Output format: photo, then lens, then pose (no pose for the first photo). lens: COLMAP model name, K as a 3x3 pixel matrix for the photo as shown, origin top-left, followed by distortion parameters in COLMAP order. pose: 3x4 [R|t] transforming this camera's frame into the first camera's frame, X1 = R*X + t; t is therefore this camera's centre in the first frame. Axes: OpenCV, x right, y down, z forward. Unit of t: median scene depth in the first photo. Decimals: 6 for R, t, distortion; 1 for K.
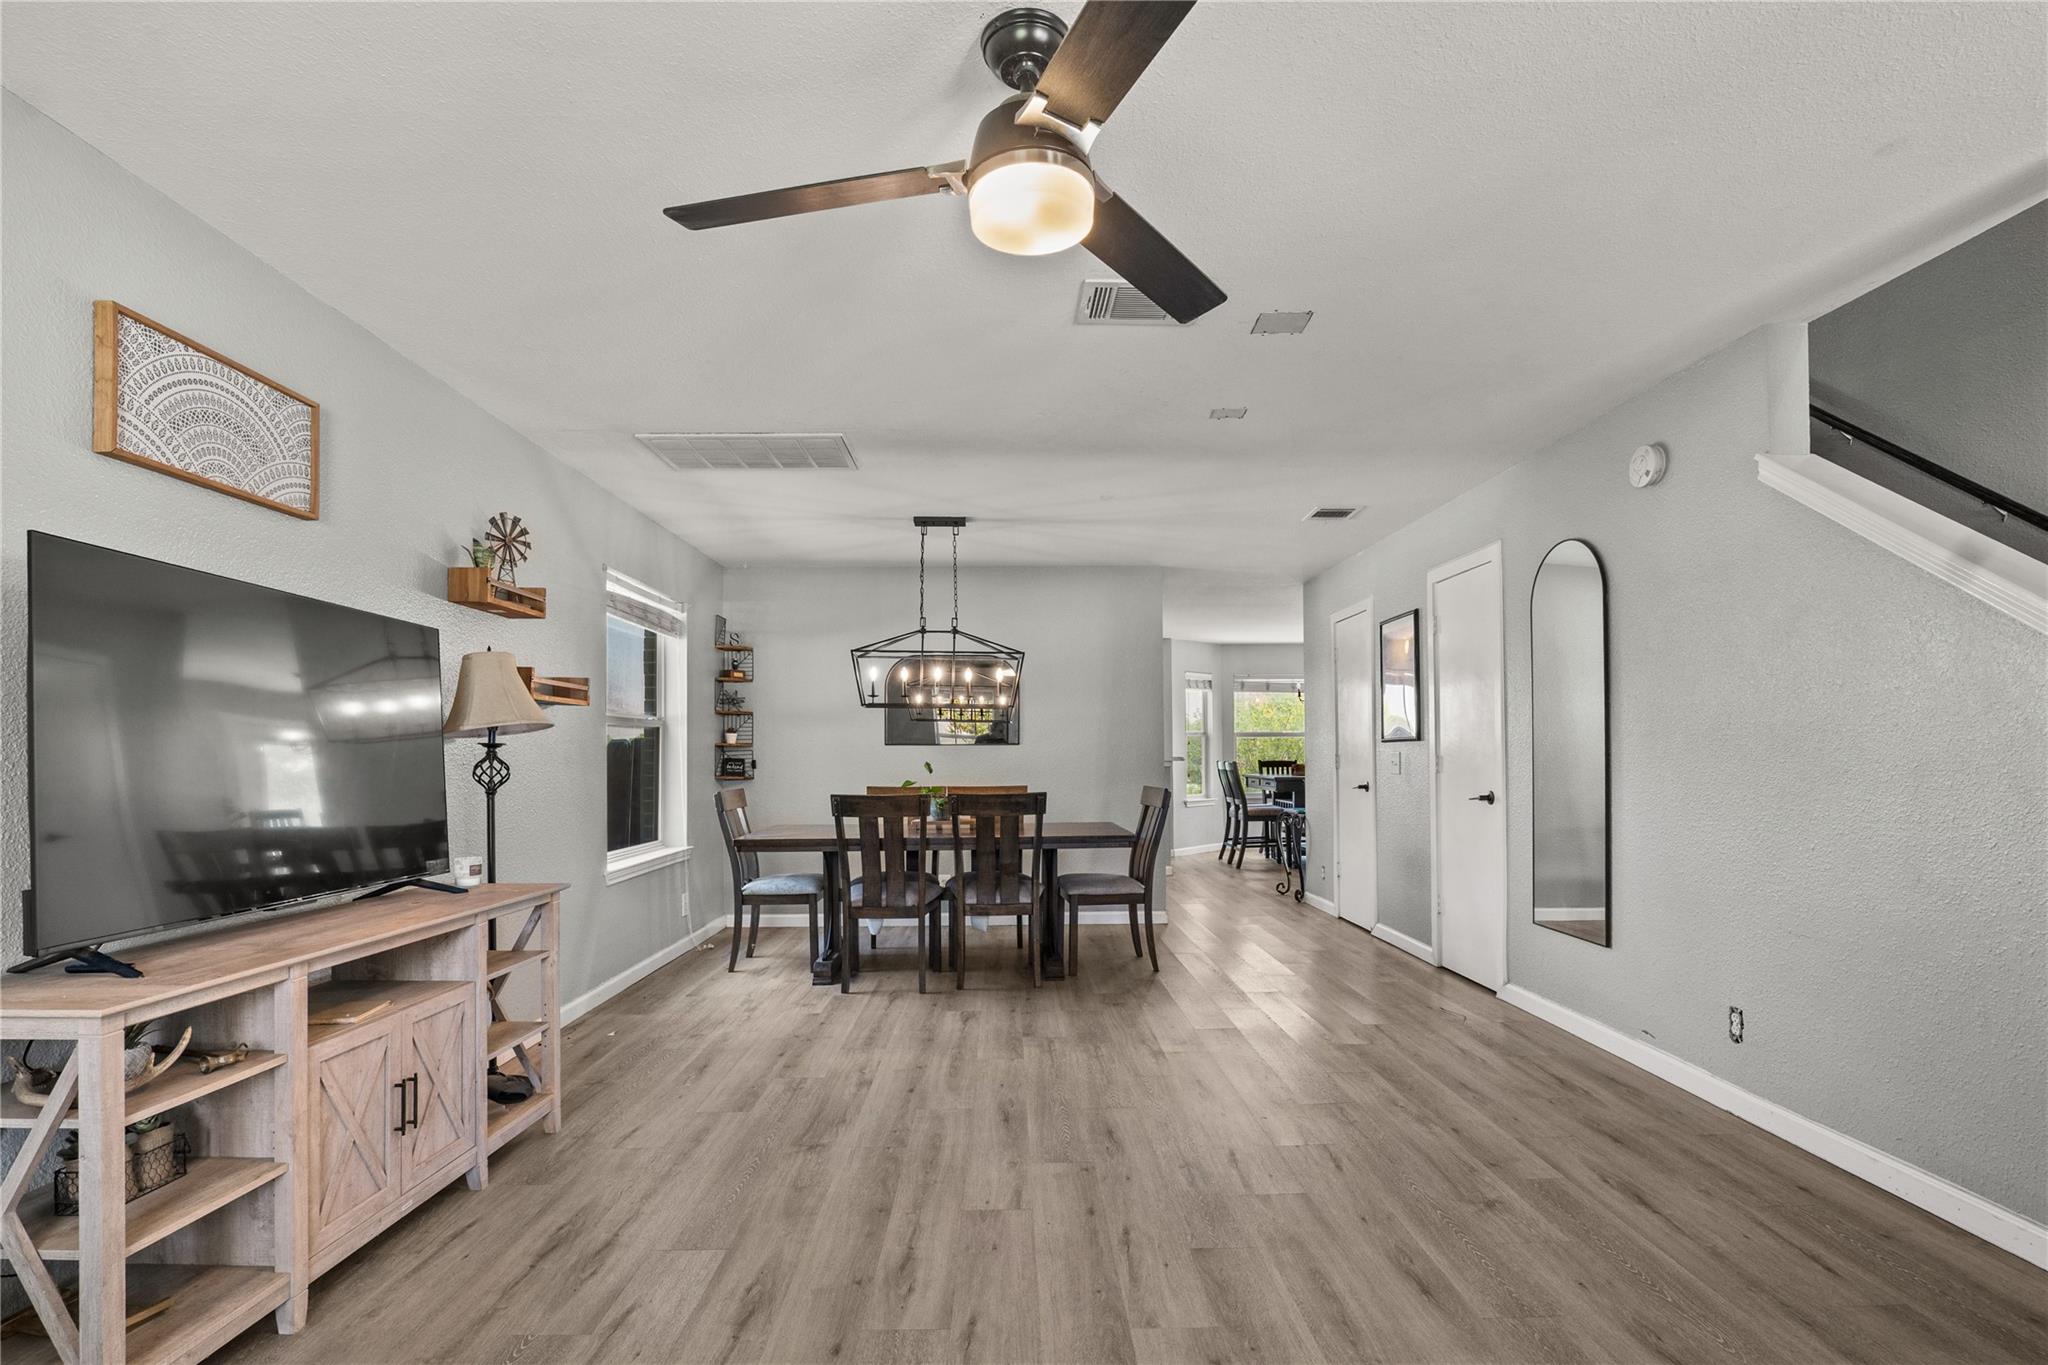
lens RADIAL K [[977.5, 0, 1036.5], [0, 977.5, 737.4], [0, 0, 1]] dist [-0.026510, 0.005319]
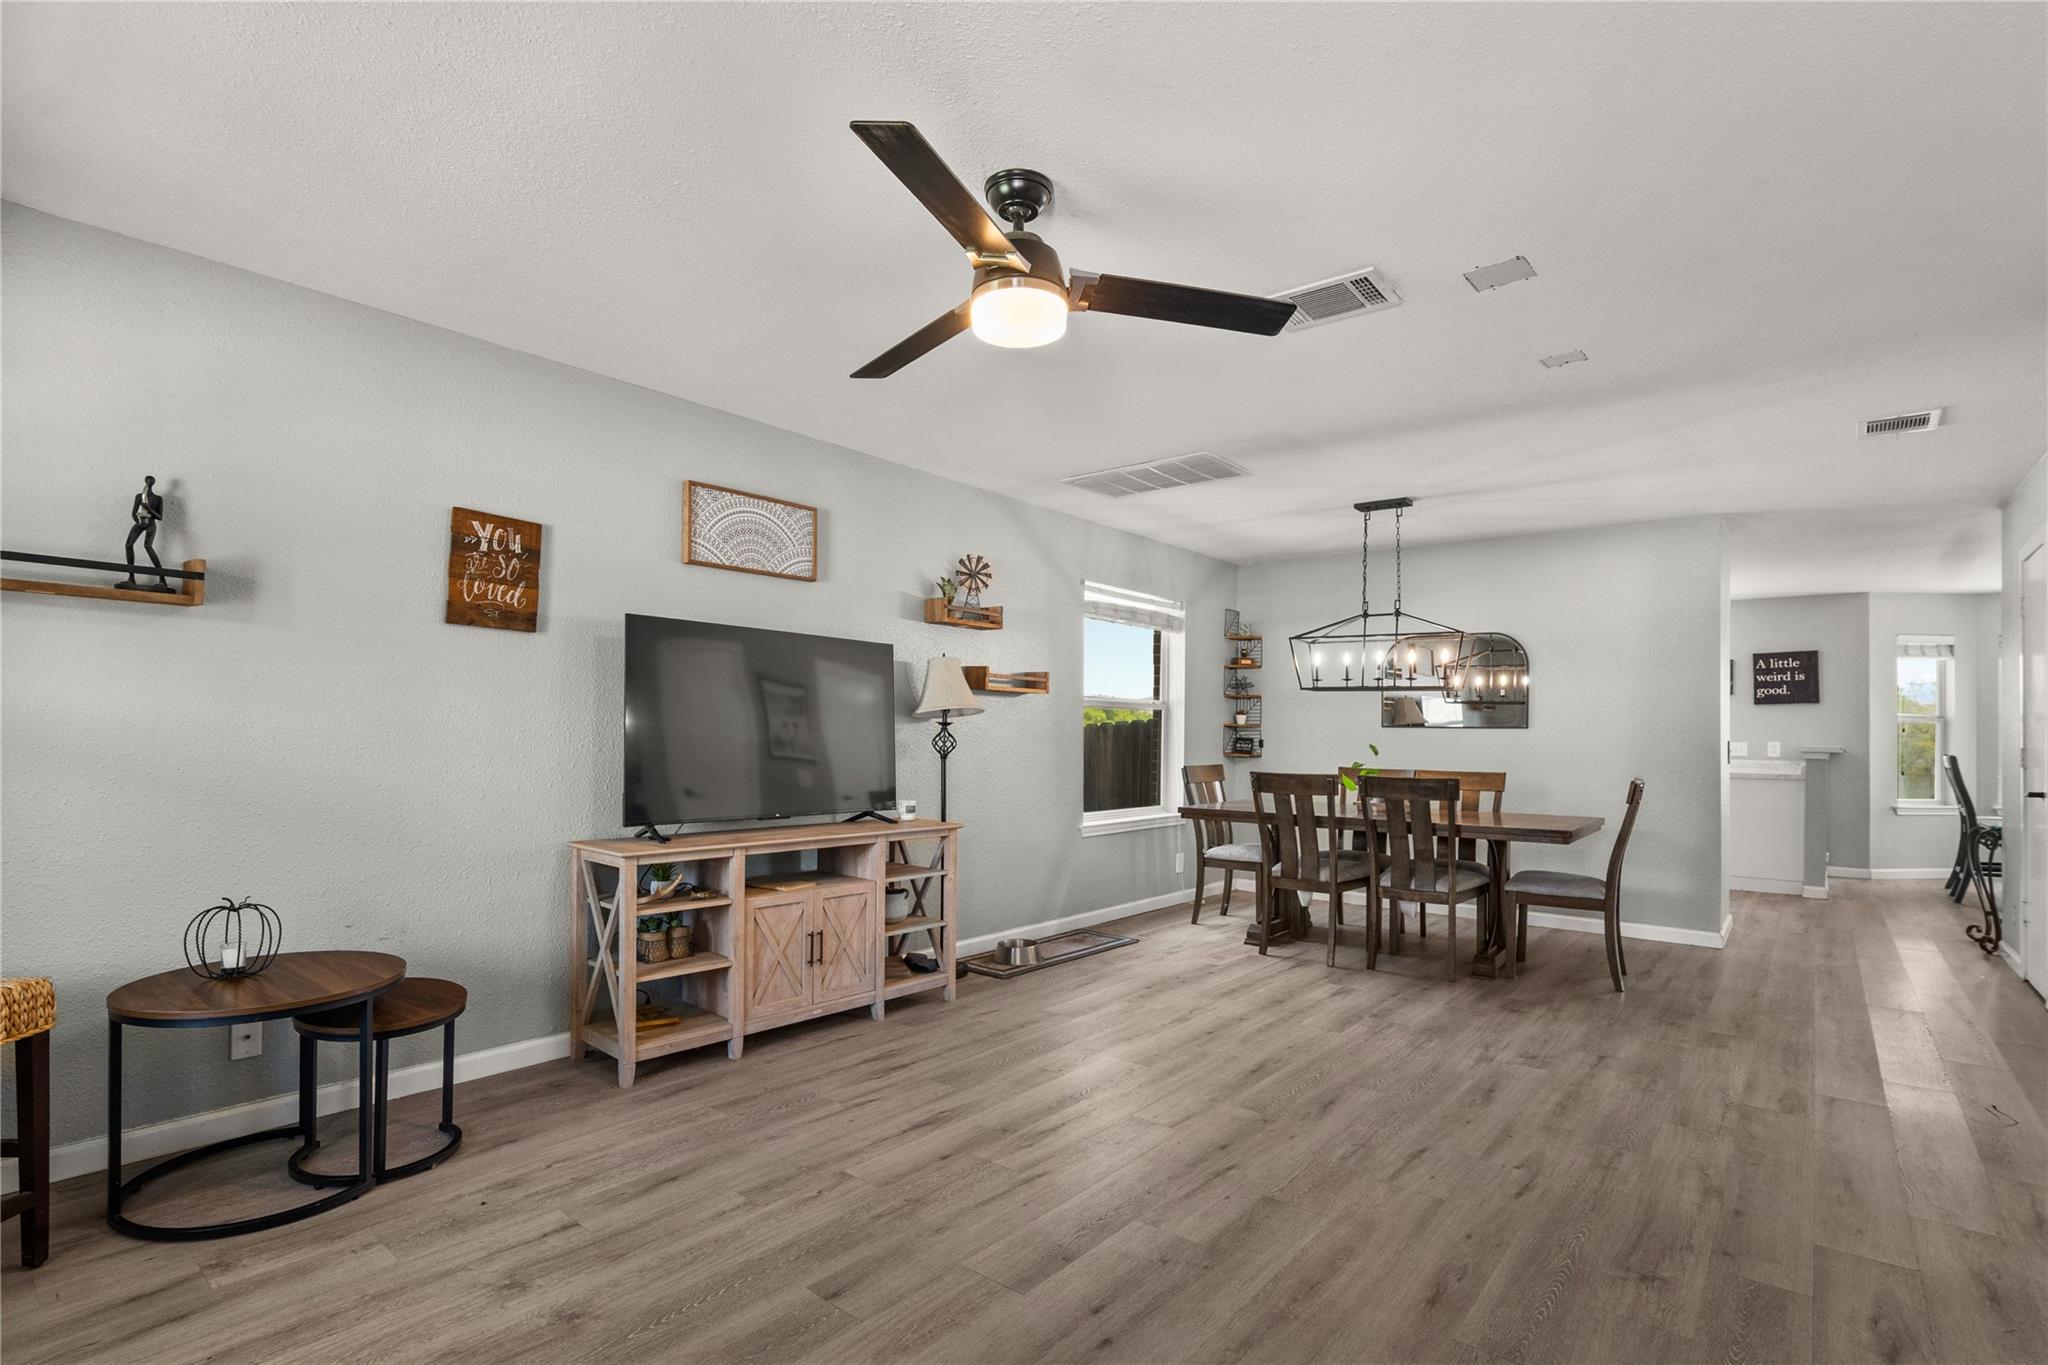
lens RADIAL K [[977.5, 0, 1024.8], [0, 977.5, 718.3], [0, 0, 1]] dist [-0.026510, 0.005319]
pose [[0.753465, 0.005180, -0.657467, 0.440970], [-0.005181, 0.999985, 0.001942, -0.002636], [0.657467, 0.001943, 0.753480, 0.008194]]
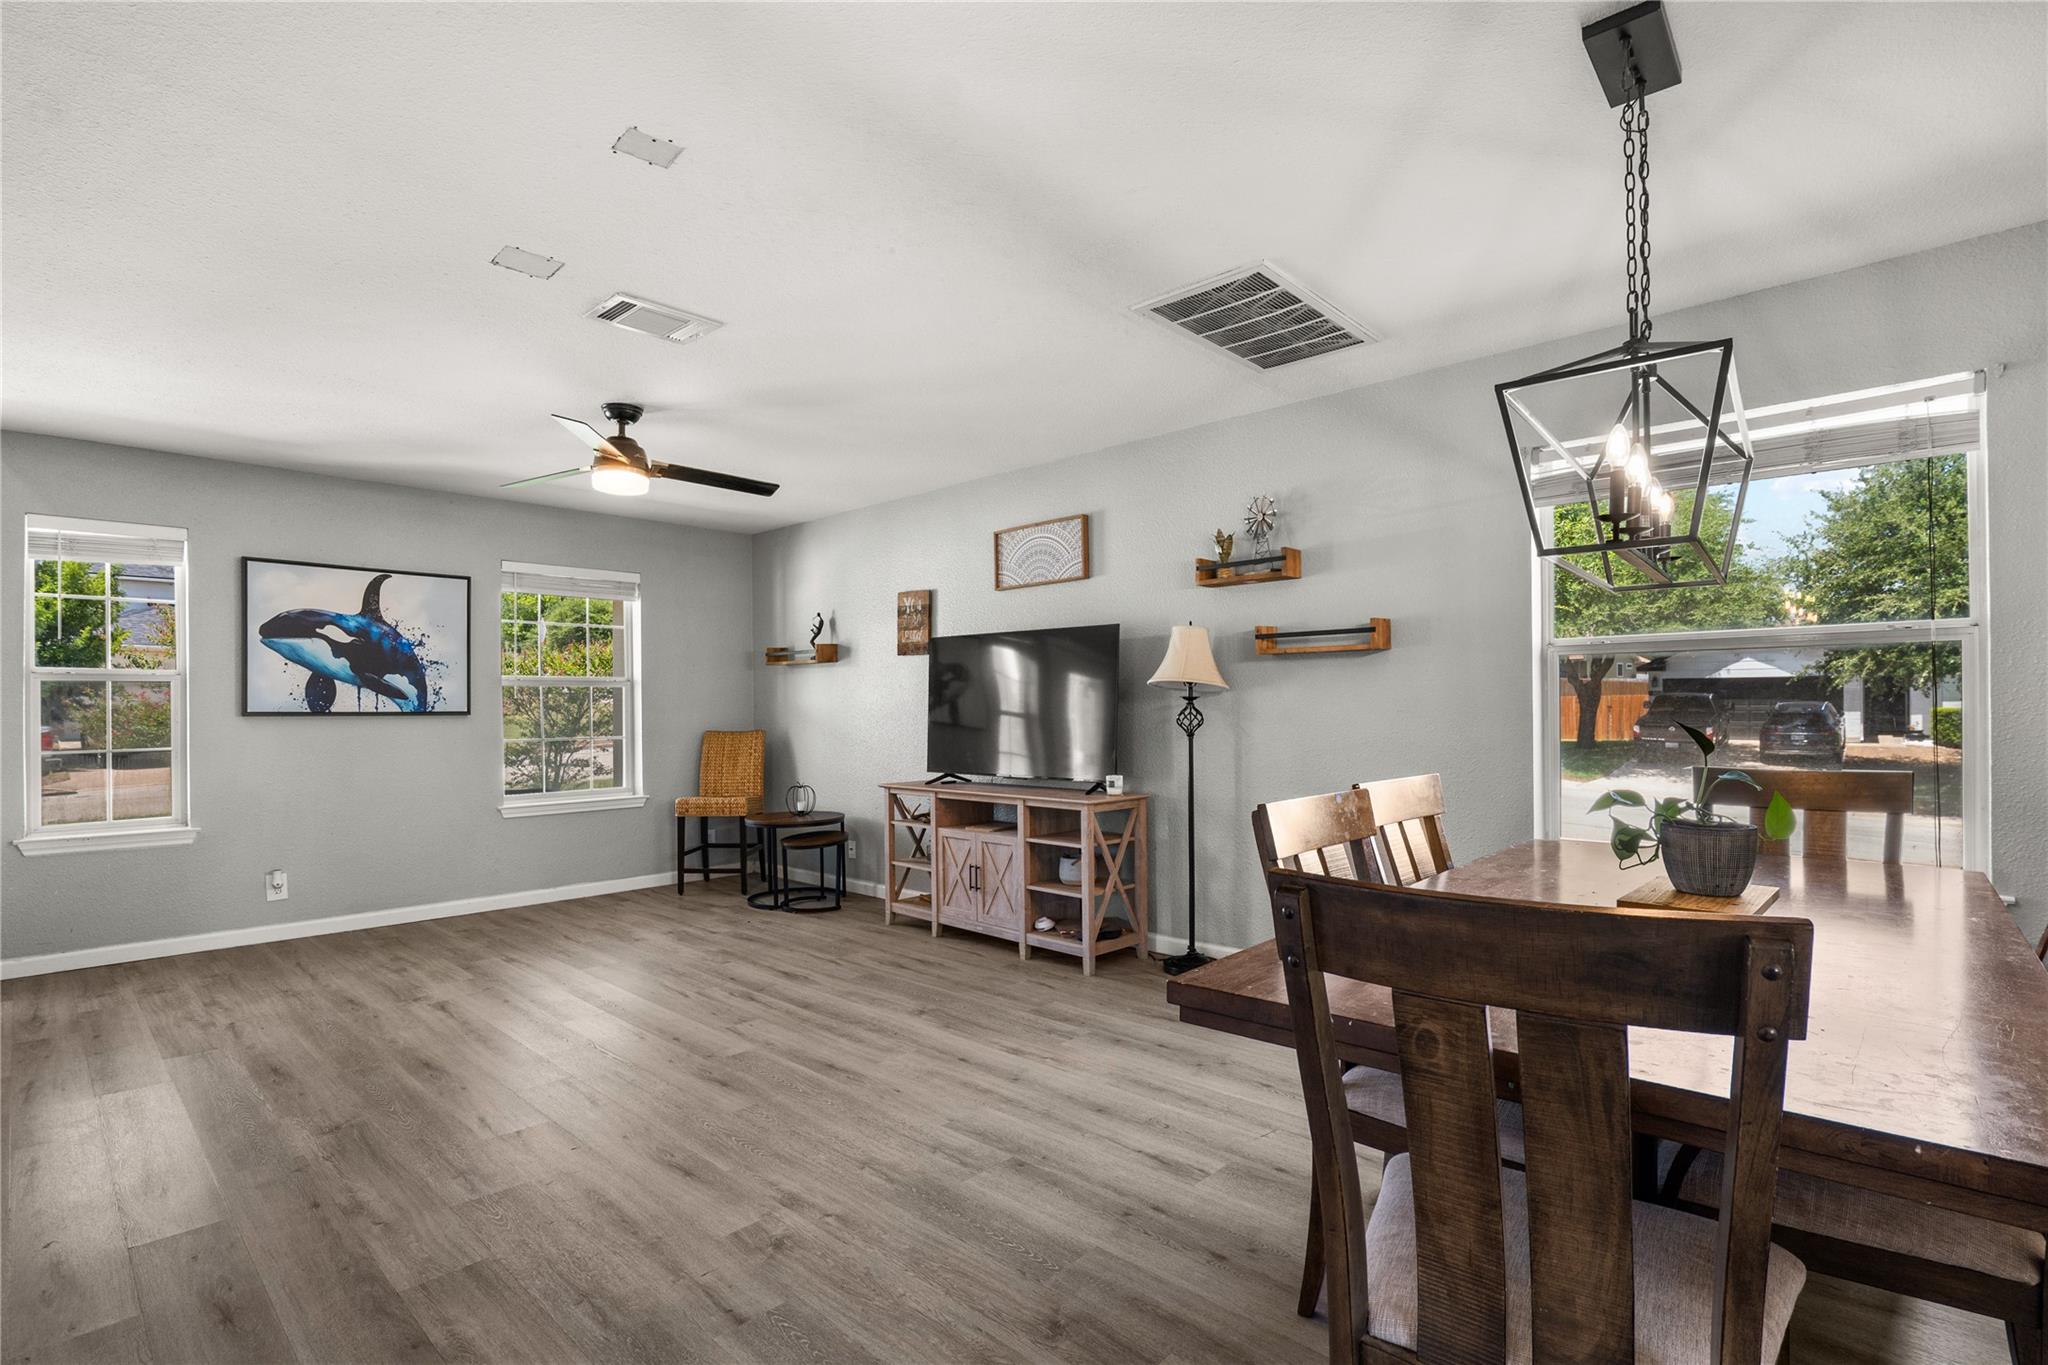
lens RADIAL K [[977.5, 0, 1021.3], [0, 977.5, 716.4], [0, 0, 1]] dist [-0.026510, 0.005319]
pose [[-0.709902, 0.019638, -0.704026, 0.490511], [0.028005, 0.999608, -0.000356, 0.025535], [0.703743, -0.019969, -0.710174, 1.696761]]
